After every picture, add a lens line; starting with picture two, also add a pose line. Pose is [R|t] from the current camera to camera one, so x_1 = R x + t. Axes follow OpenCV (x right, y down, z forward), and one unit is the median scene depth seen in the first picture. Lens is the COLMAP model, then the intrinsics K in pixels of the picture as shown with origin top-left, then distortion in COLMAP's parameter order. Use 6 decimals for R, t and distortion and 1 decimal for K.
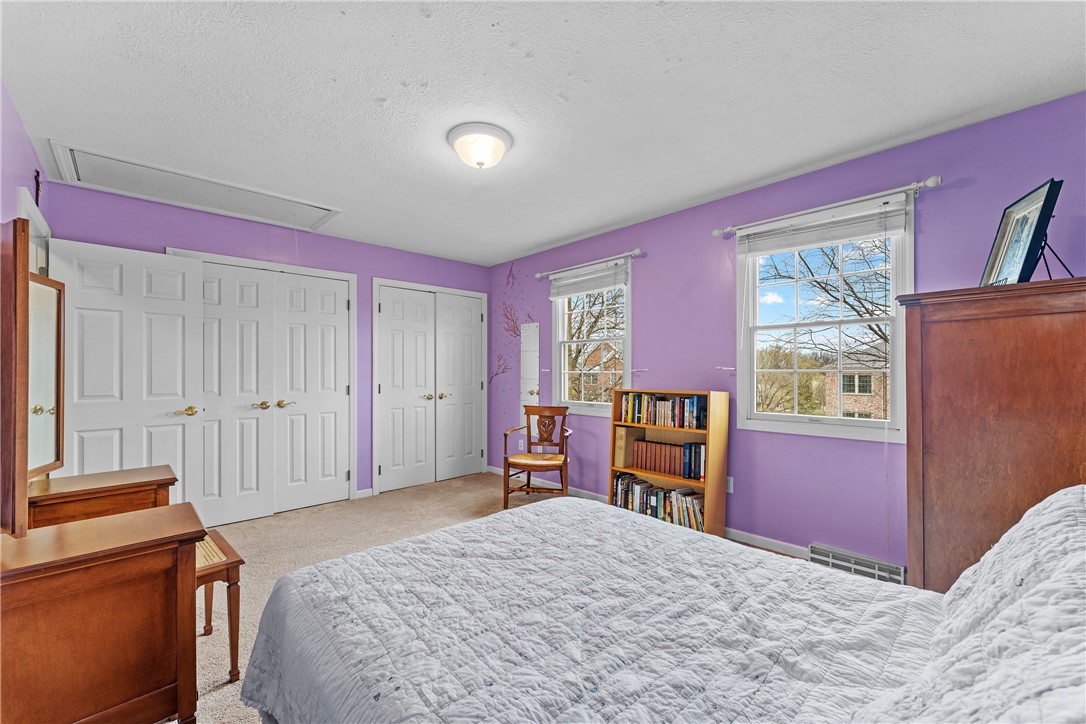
lens RADIAL K [[443.2, 0, 541.6], [0, 443.2, 366.6], [0, 0, 1]] dist [0.008184, -0.000558]
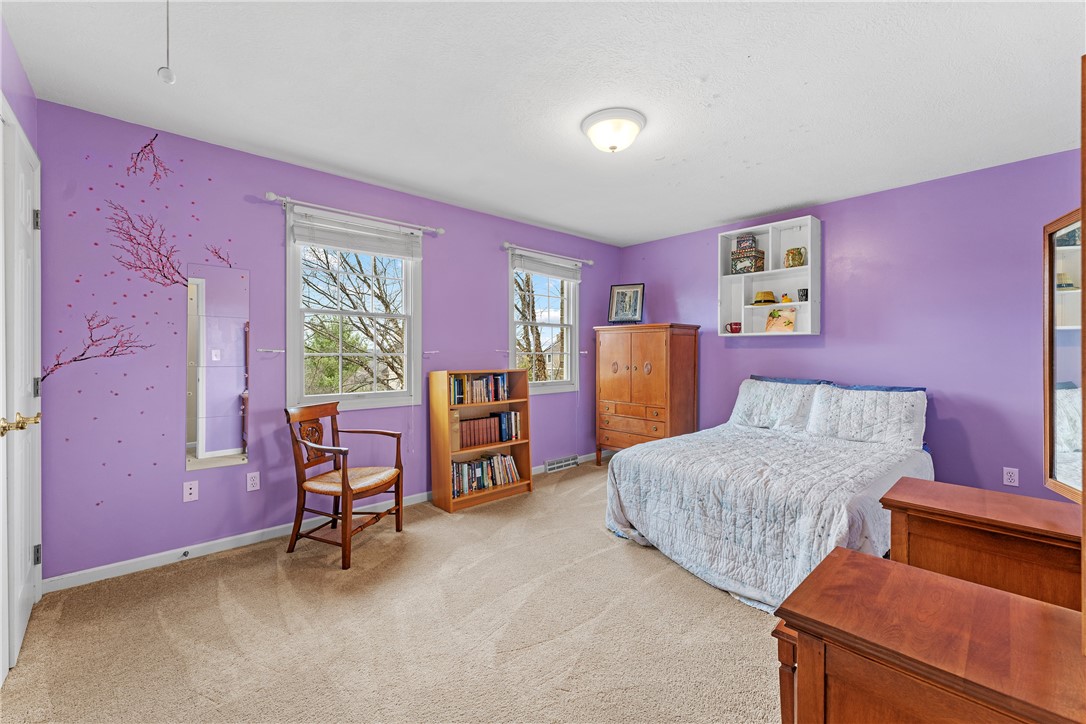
lens RADIAL K [[443.2, 0, 541.5], [0, 443.2, 358.1], [0, 0, 1]] dist [0.008184, -0.000558]
pose [[0.017321, 0.002229, 0.999847, -0.827835], [-0.001994, 0.999996, -0.002194, 0.025159], [-0.999848, -0.001955, 0.017325, 0.827714]]
